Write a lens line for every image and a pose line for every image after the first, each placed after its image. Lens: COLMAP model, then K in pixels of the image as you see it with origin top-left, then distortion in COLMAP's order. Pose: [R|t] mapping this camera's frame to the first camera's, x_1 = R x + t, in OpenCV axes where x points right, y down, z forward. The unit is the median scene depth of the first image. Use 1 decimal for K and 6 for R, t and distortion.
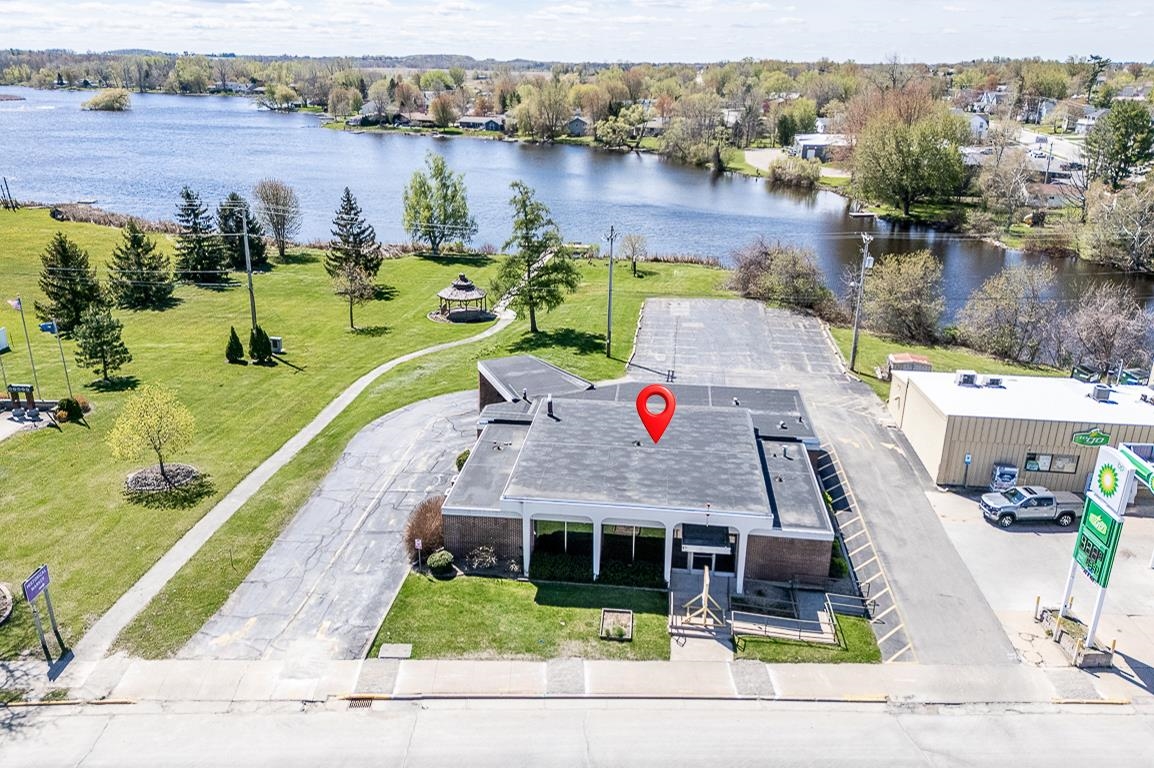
lens RADIAL K [[833.0, 0, 577.0], [0, 833.0, 384.0], [0, 0, 1]] dist [0.161147, -0.158432]
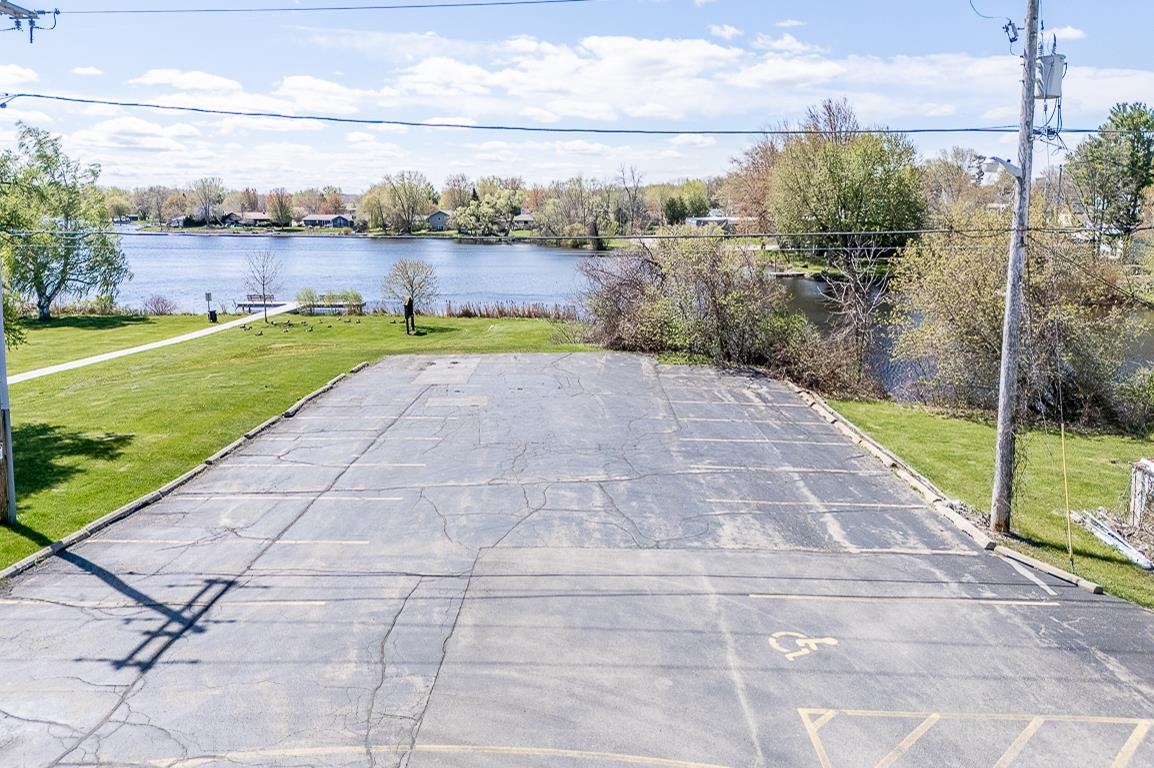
lens RADIAL K [[833.0, 0, 577.0], [0, 833.0, 384.0], [0, 0, 1]] dist [0.161147, -0.158432]
pose [[0.993162, -0.033265, 0.111908, 0.105235], [0.049628, 0.987924, -0.146777, -0.016896], [-0.105674, 0.151327, 0.982819, 0.455956]]
